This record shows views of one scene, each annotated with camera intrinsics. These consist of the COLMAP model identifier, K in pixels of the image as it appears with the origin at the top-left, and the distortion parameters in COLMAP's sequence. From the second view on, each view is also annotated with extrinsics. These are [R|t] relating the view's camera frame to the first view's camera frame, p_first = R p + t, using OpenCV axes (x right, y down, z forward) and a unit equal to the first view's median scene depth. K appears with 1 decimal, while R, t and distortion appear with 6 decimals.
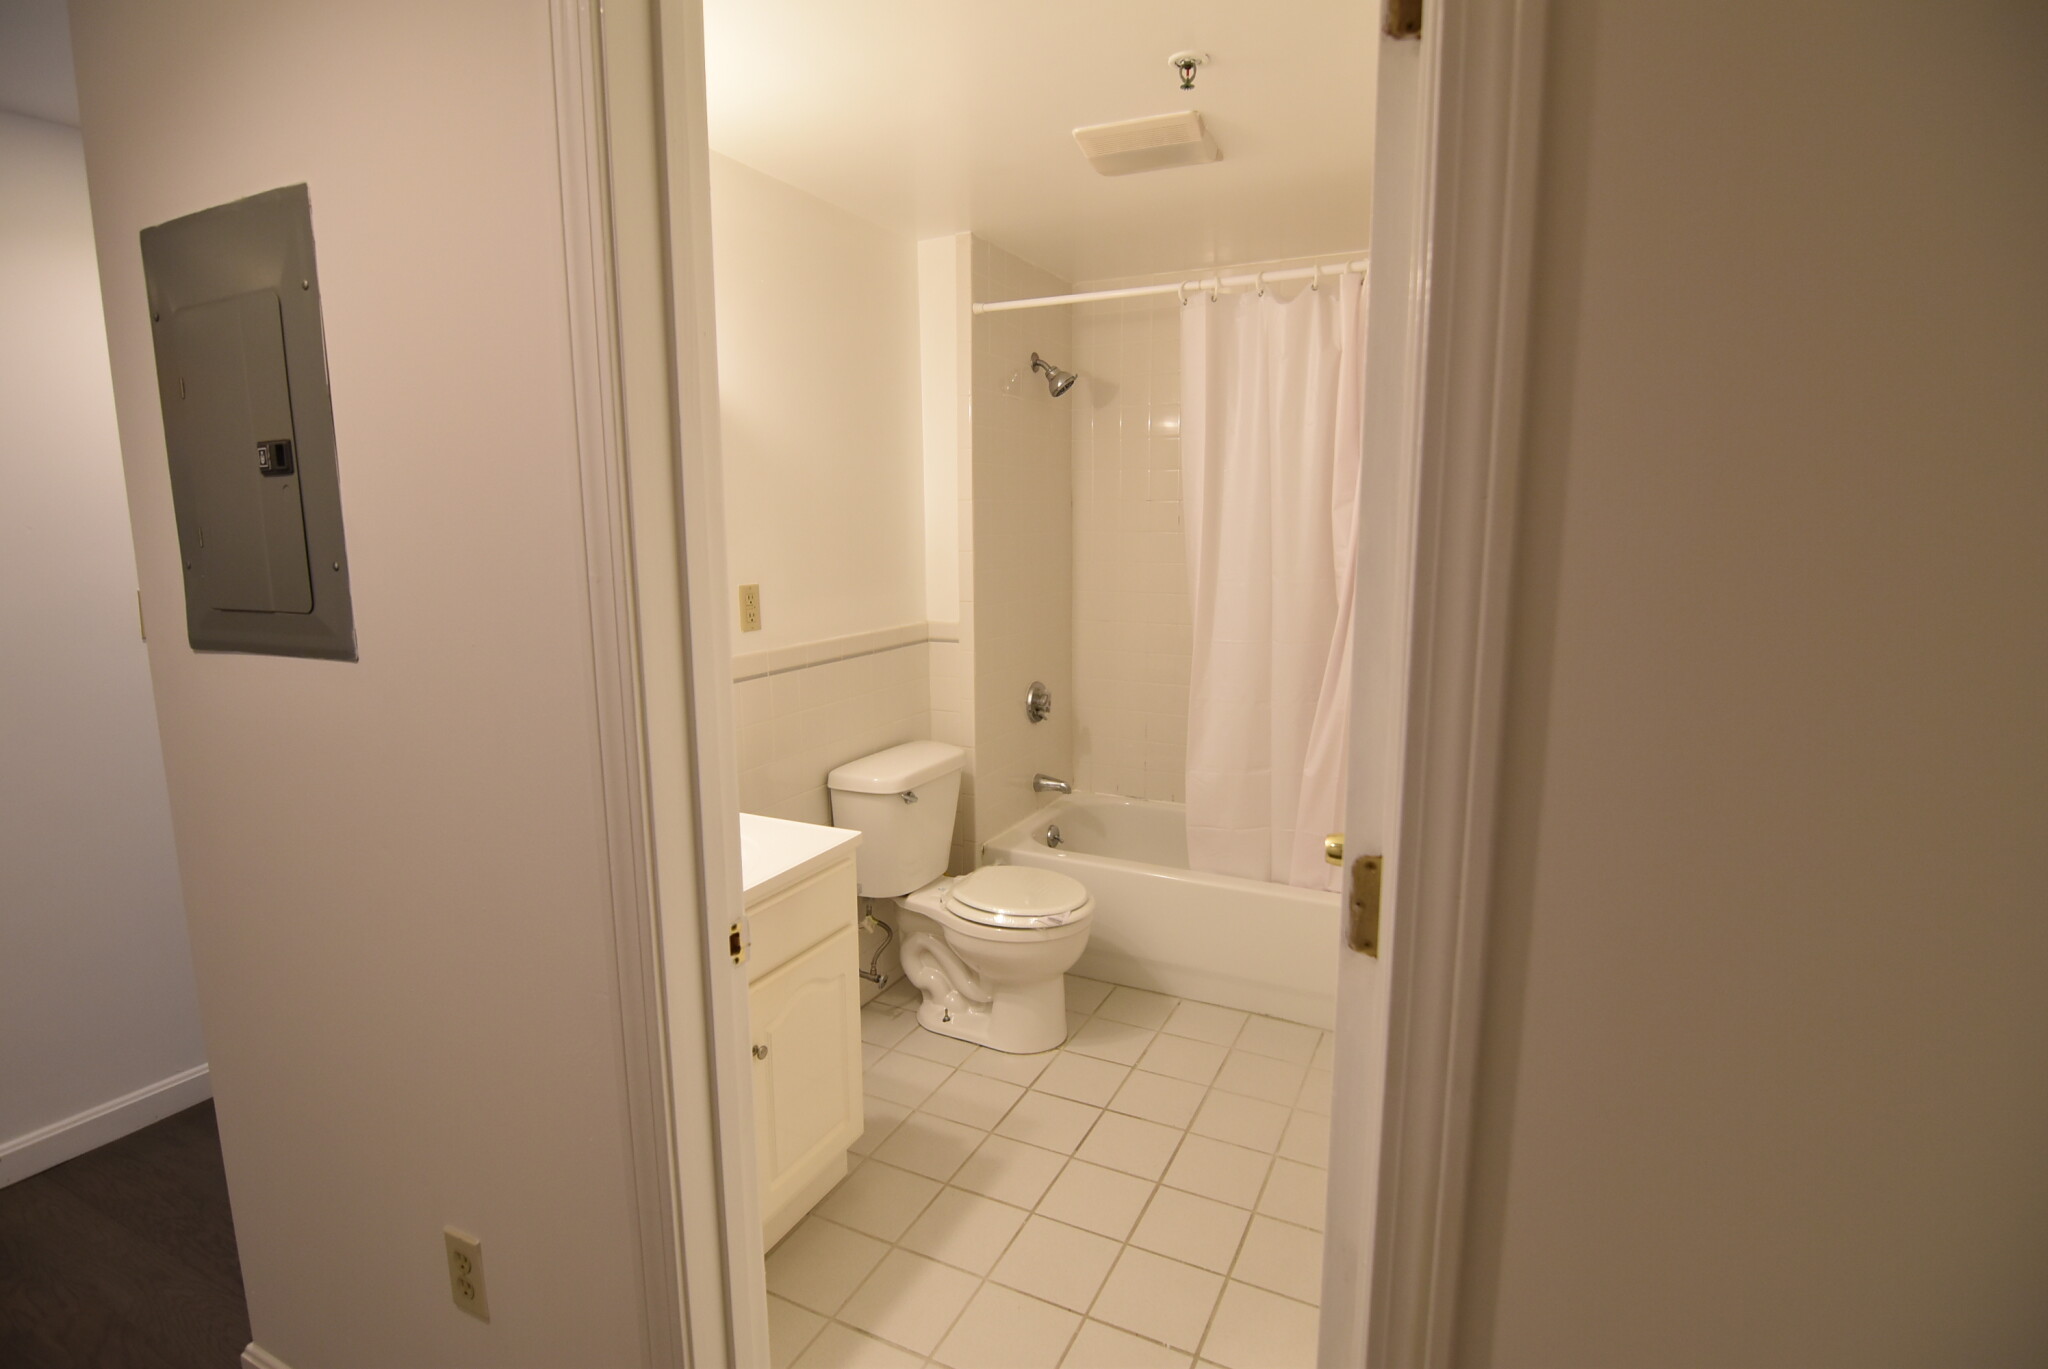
lens RADIAL K [[1012.7, 0, 1021.5], [0, 1012.7, 688.4], [0, 0, 1]] dist [-0.016766, -0.001010]
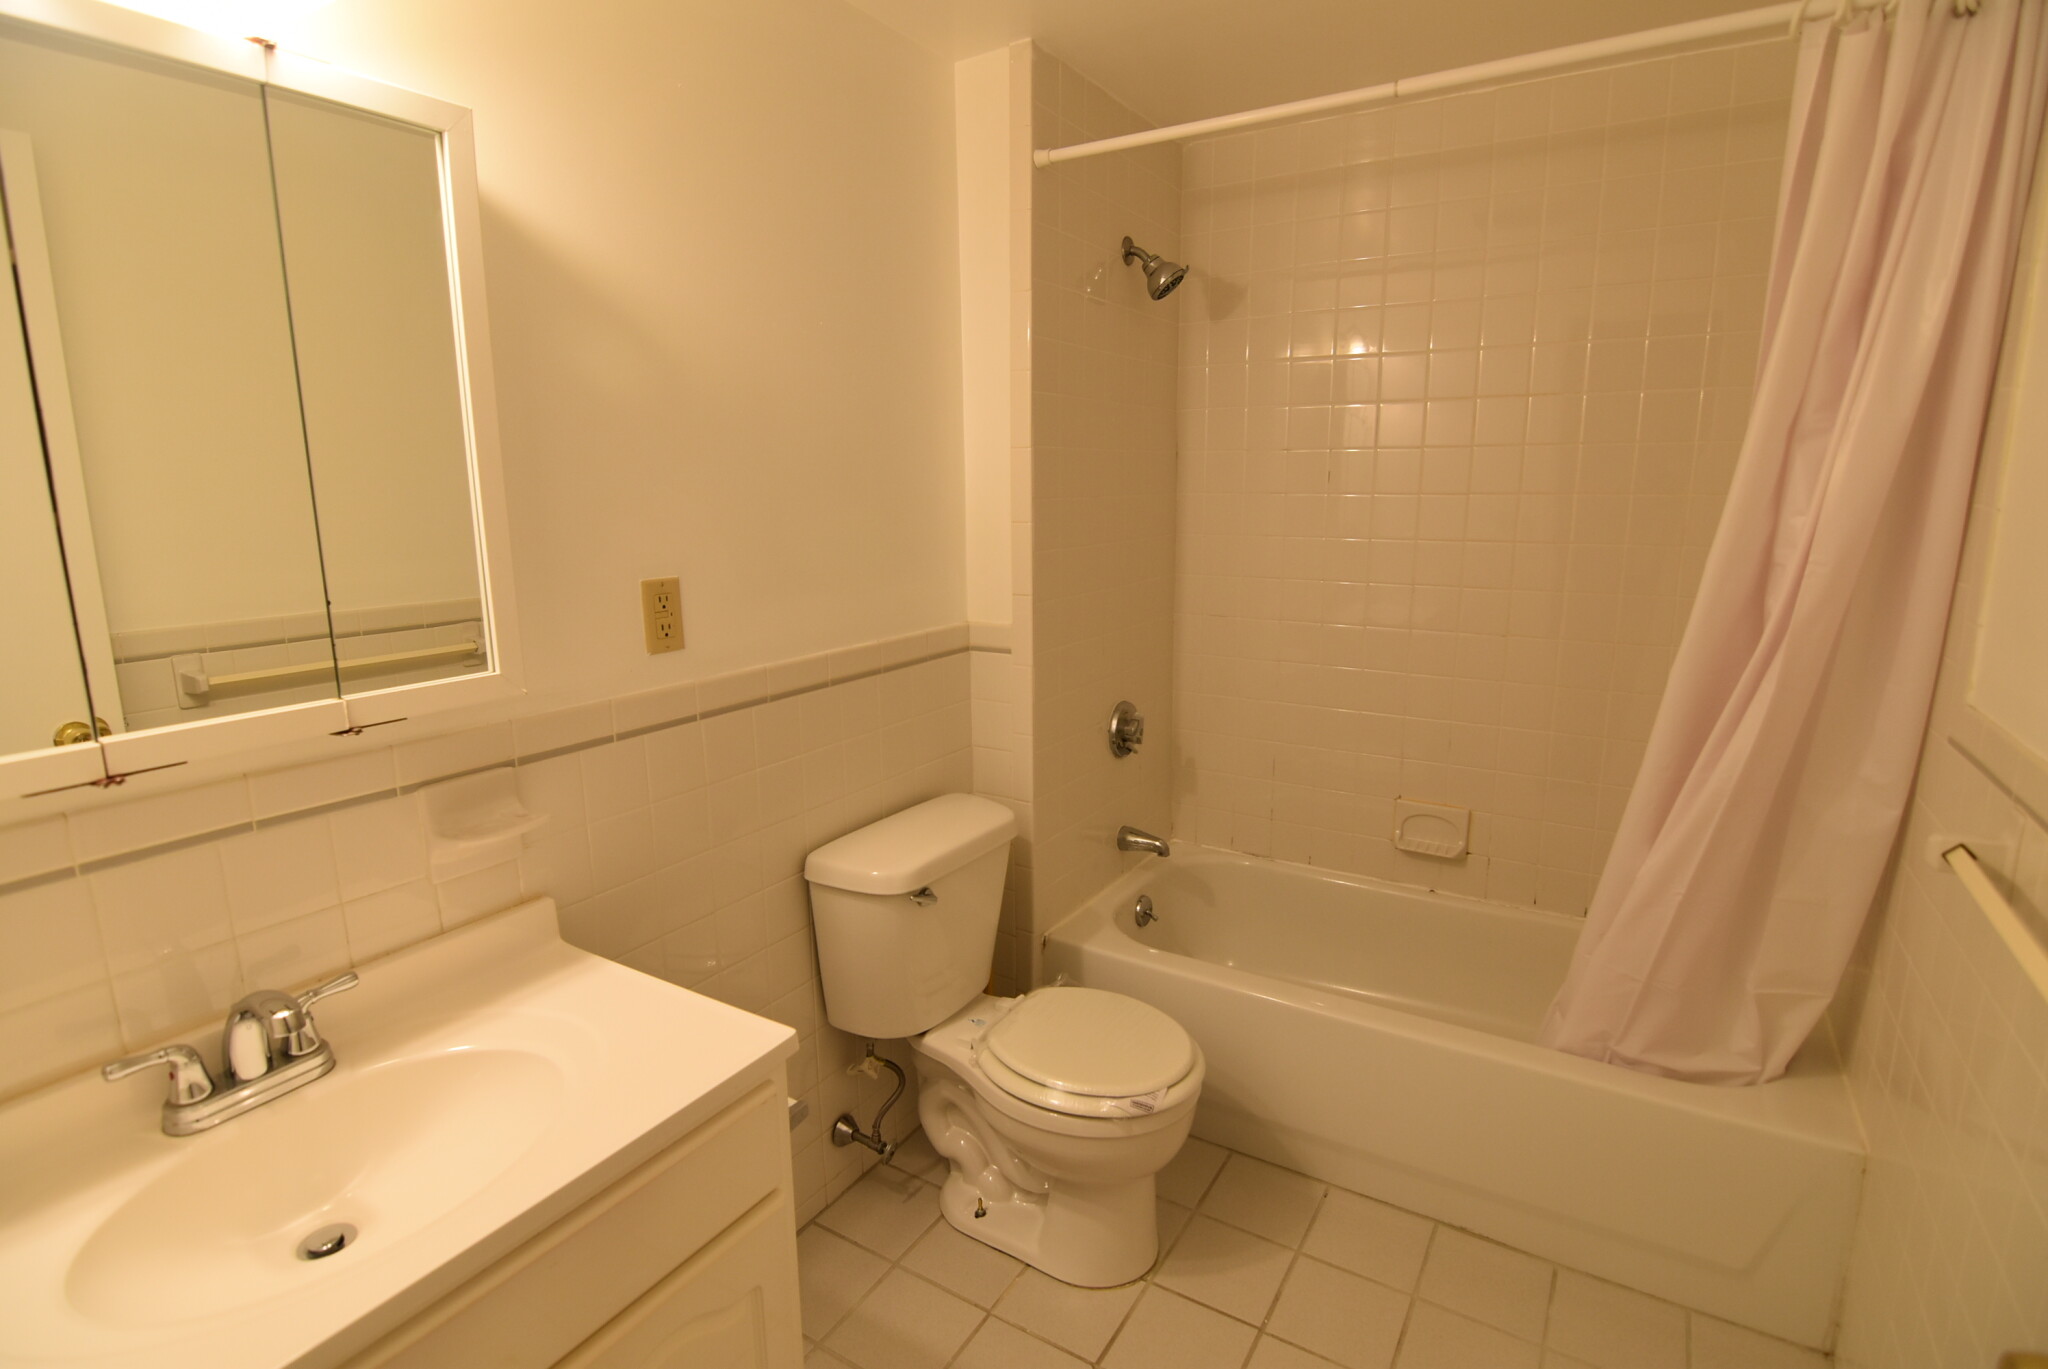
lens RADIAL K [[1012.7, 0, 1022.0], [0, 1012.7, 680.9], [0, 0, 1]] dist [-0.016766, -0.001010]
pose [[0.995456, 0.014991, -0.094033, 0.011767], [-0.012260, 0.999488, 0.029557, -0.049154], [0.094428, -0.028270, 0.995130, 0.319631]]
